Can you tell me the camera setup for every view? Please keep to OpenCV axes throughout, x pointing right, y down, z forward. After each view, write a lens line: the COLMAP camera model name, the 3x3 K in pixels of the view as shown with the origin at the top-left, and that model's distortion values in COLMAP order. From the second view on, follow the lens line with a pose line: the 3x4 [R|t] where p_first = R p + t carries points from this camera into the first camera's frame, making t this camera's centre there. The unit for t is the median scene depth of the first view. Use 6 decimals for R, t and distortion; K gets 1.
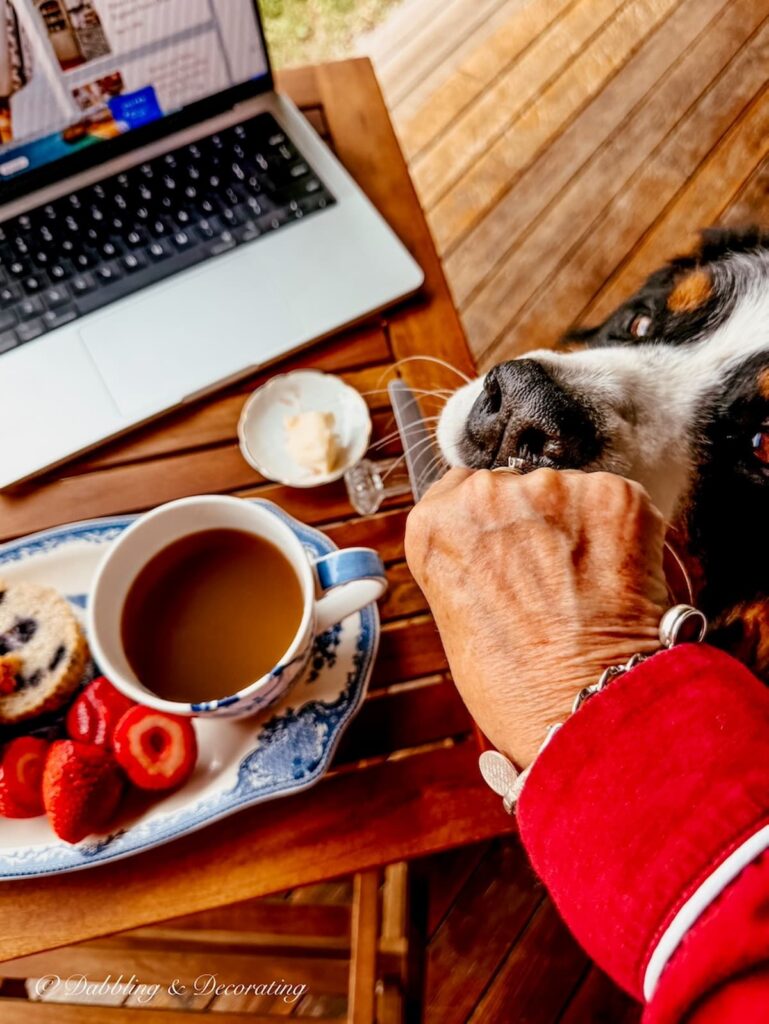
lens RADIAL K [[764.6, 0, 371.1], [0, 764.6, 513.2], [0, 0, 1]] dist [0.044214, -0.056115]
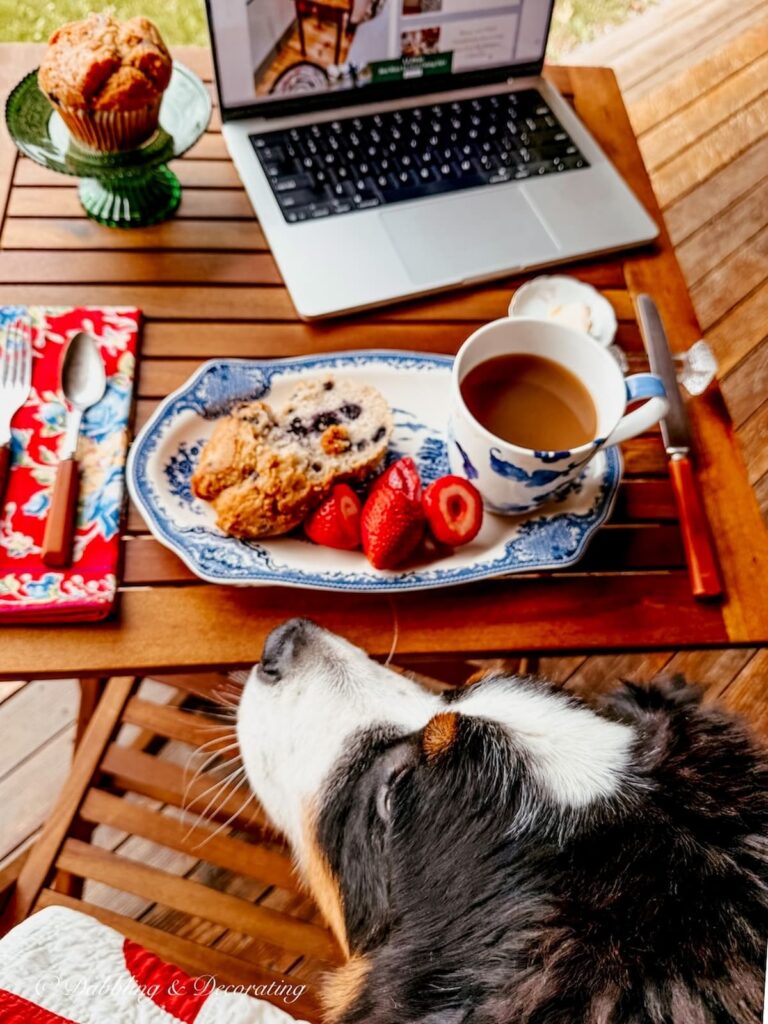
lens RADIAL K [[759.3, 0, 389.2], [0, 759.3, 515.1], [0, 0, 1]] dist [0.033761, -0.053504]
pose [[0.979911, 0.197710, 0.026193, -0.303785], [-0.195774, 0.978636, -0.062803, 0.299442], [-0.038051, 0.056414, 0.997682, -0.176935]]
